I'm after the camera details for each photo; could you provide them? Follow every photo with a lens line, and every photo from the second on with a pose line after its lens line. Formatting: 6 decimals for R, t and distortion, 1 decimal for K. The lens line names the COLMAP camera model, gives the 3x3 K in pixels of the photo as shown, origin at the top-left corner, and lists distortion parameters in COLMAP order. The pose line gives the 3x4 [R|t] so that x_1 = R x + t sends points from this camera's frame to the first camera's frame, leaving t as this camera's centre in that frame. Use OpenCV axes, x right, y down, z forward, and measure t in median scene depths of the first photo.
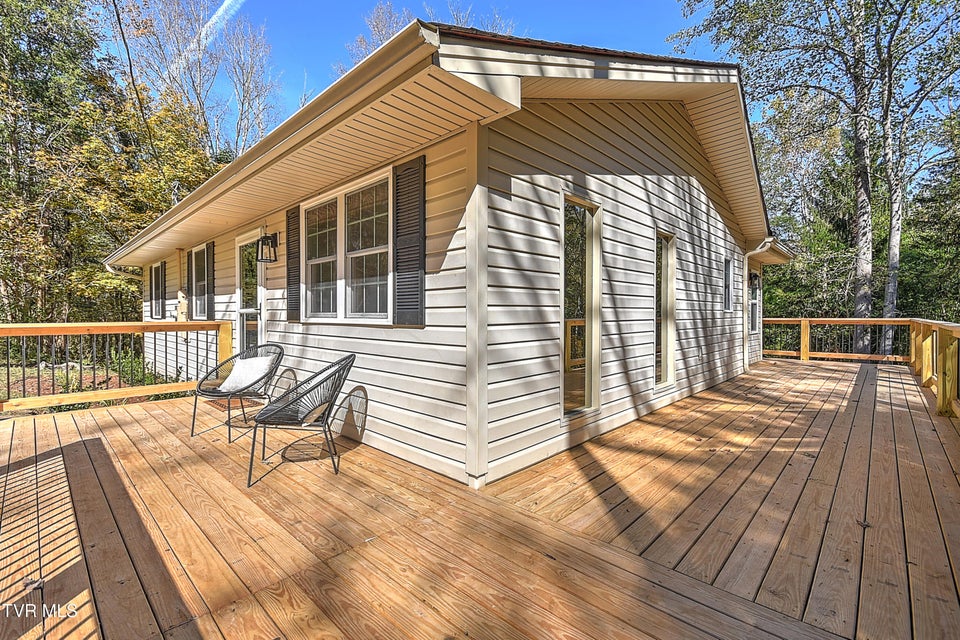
lens RADIAL K [[421.6, 0, 479.5], [0, 421.6, 318.1], [0, 0, 1]] dist [0.011362, -0.004024]
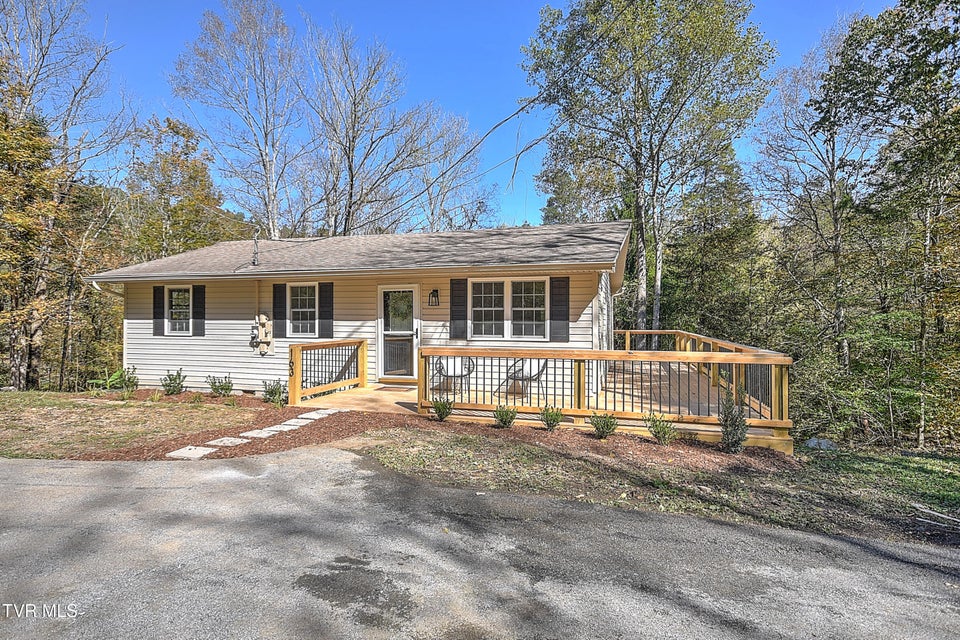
lens RADIAL K [[495.4, 0, 477.3], [0, 495.4, 318.7], [0, 0, 1]] dist [0.020287, -0.003536]
pose [[0.895575, 0.002916, 0.444902, -1.534828], [0.002661, 0.999926, -0.011911, -0.066886], [-0.444904, 0.011851, 0.895500, -1.147605]]
